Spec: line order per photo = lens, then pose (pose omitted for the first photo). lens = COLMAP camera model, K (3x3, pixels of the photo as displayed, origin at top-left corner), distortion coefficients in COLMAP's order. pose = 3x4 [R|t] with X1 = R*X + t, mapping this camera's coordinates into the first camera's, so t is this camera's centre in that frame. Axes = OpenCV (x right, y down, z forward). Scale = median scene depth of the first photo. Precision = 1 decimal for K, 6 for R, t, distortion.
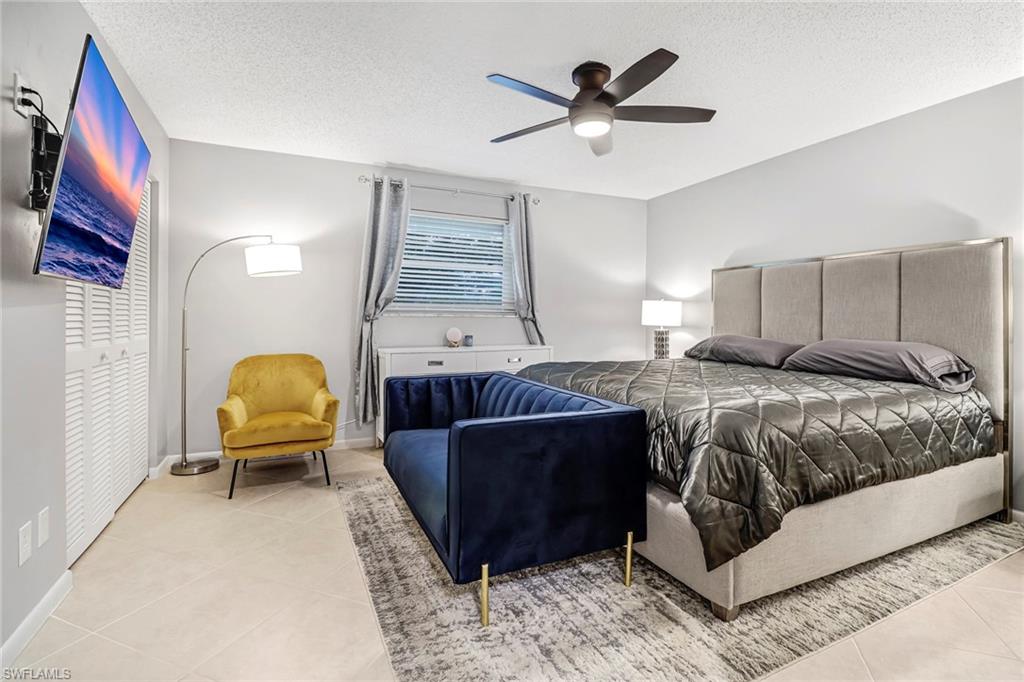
lens RADIAL K [[487.7, 0, 496.2], [0, 487.7, 316.2], [0, 0, 1]] dist [-0.004858, -0.007371]
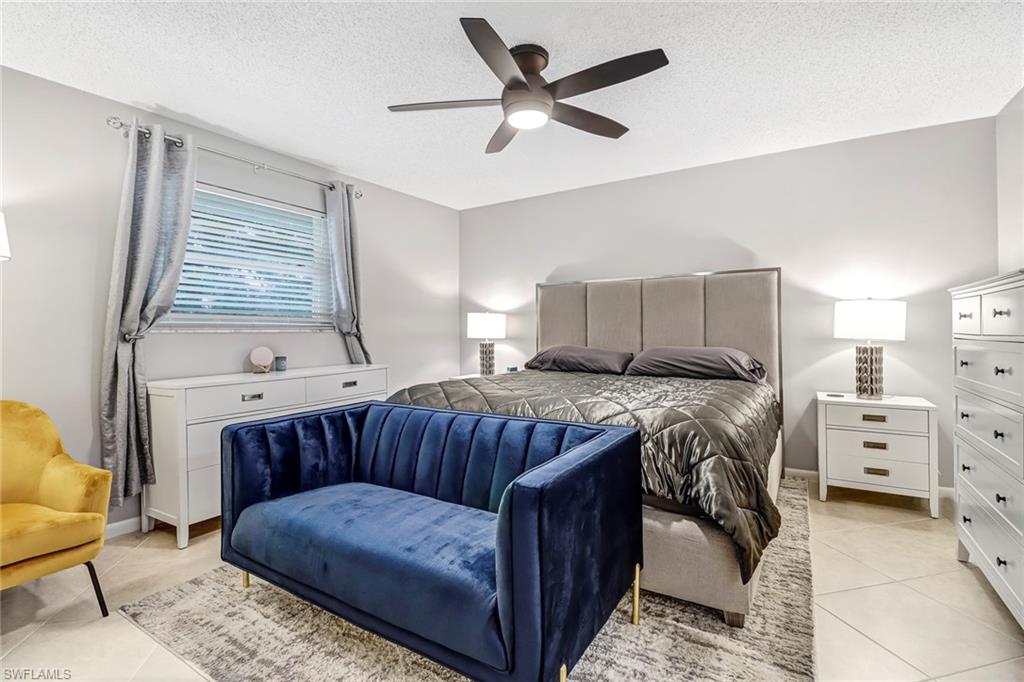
lens RADIAL K [[487.7, 0, 523.8], [0, 487.7, 324.9], [0, 0, 1]] dist [-0.004858, -0.007371]
pose [[0.824865, -0.006837, 0.565289, -0.218956], [0.011538, 0.999922, -0.004742, -0.003168], [-0.565213, 0.010434, 0.824879, 0.188828]]
